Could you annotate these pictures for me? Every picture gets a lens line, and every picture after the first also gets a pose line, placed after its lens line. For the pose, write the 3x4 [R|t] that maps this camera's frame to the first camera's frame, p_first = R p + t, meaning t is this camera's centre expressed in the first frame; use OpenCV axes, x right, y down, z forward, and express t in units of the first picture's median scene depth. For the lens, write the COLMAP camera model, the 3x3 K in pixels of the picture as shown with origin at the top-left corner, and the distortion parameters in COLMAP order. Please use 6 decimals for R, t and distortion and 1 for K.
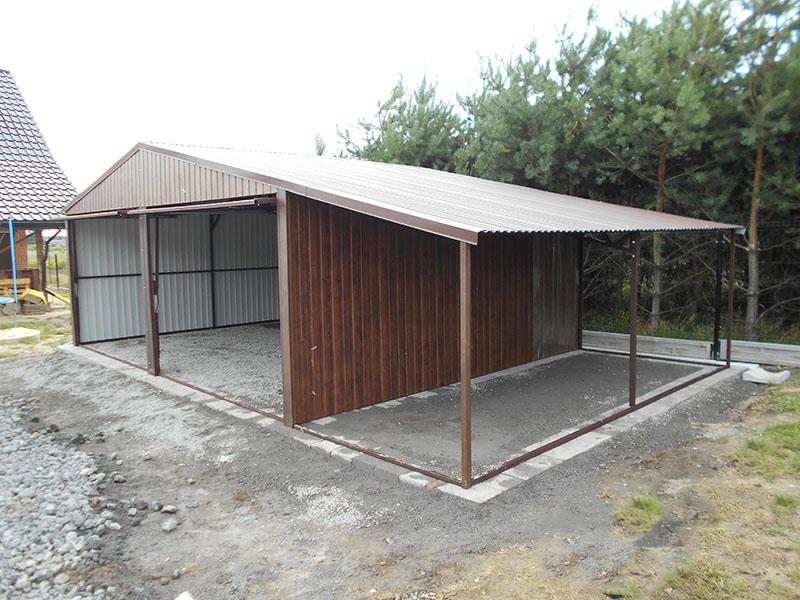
lens RADIAL K [[613.1, 0, 381.2], [0, 613.1, 288.1], [0, 0, 1]] dist [-0.034988, 0.048493]
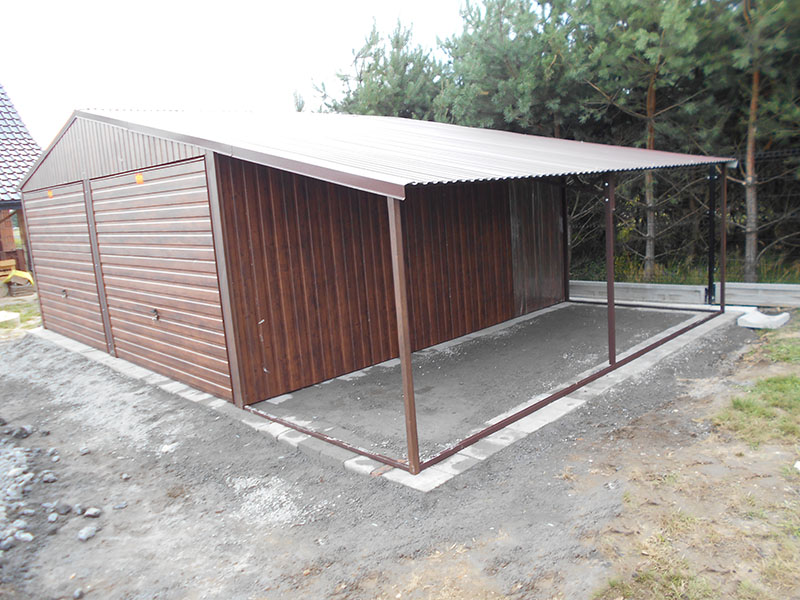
lens RADIAL K [[615.6, 0, 374.3], [0, 615.6, 296.2], [0, 0, 1]] dist [-0.031963, 0.029067]
pose [[0.997996, -0.060277, -0.019240, 0.069533], [0.061651, 0.994773, 0.081405, -0.005295], [0.014233, -0.082428, 0.996495, 0.075114]]
